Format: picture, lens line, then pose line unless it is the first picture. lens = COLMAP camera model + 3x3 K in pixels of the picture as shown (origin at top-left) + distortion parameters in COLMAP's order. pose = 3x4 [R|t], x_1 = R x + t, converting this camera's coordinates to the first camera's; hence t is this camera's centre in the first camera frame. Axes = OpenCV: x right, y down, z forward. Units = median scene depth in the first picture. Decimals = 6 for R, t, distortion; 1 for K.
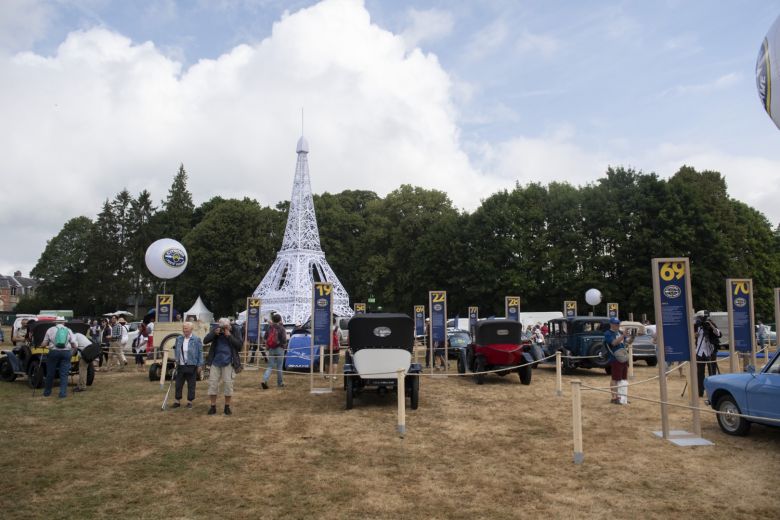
lens RADIAL K [[572.4, 0, 396.3], [0, 572.4, 263.8], [0, 0, 1]] dist [-0.046703, -0.001923]
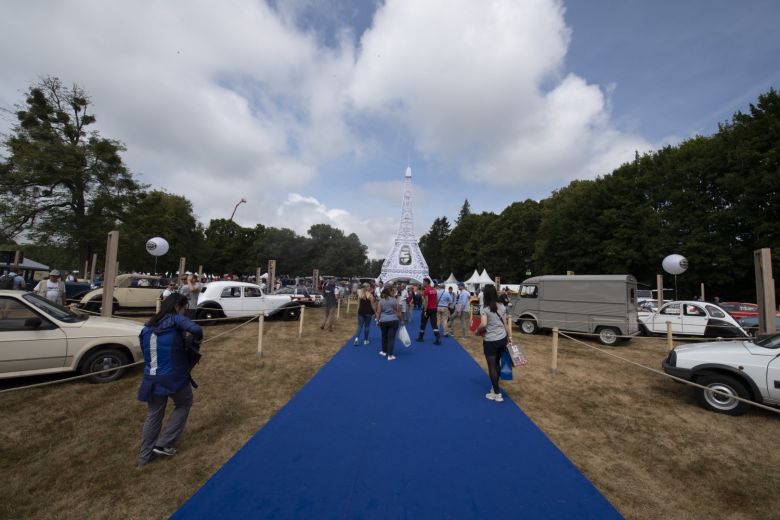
lens RADIAL K [[309.1, 0, 395.5], [0, 309.1, 257.6], [0, 0, 1]] dist [-0.000730, -0.000108]
pose [[0.630269, -0.045909, -0.775019, 0.352904], [0.044720, 0.998739, -0.022794, 0.033207], [0.775088, -0.020292, 0.631527, 0.328524]]
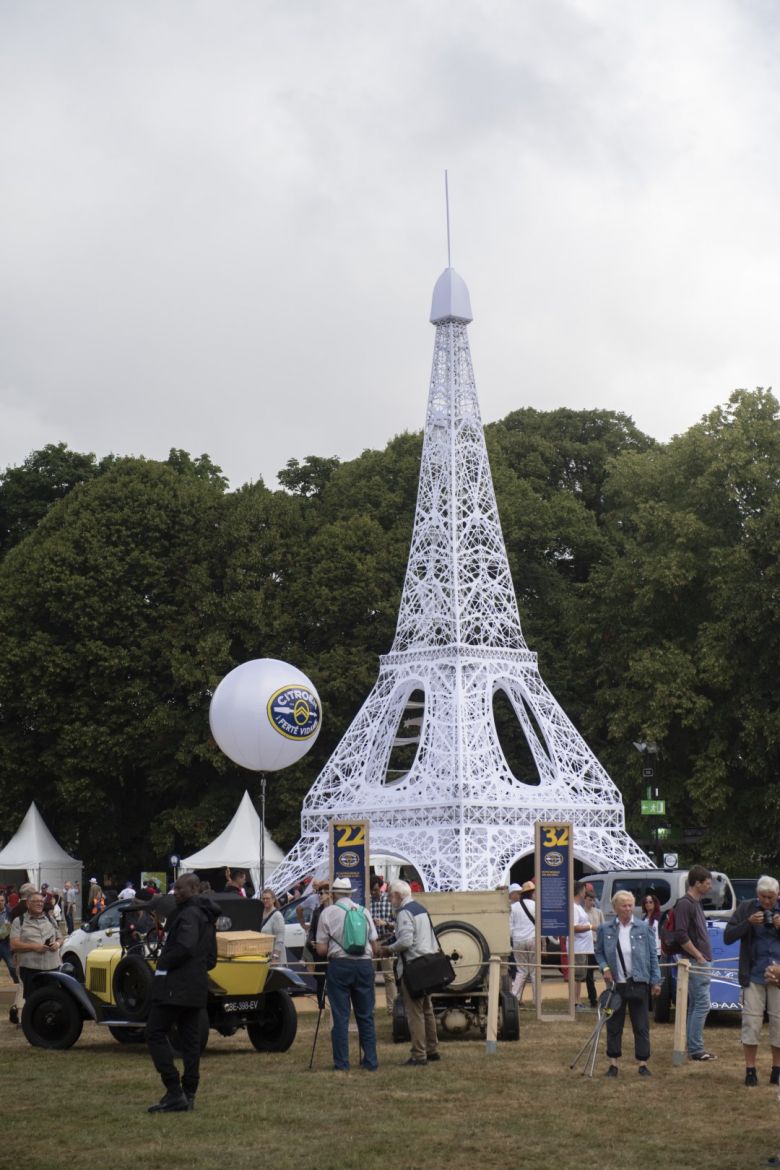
lens RADIAL K [[2235.6, 0, 390.0], [0, 2235.6, 585.0], [0, 0, 1]] dist [0.123521, -0.049878]
pose [[0.994304, -0.027084, -0.103082, -0.059892], [0.023862, 0.999191, -0.032361, -0.014482], [0.103876, 0.029716, 0.994146, -0.132421]]
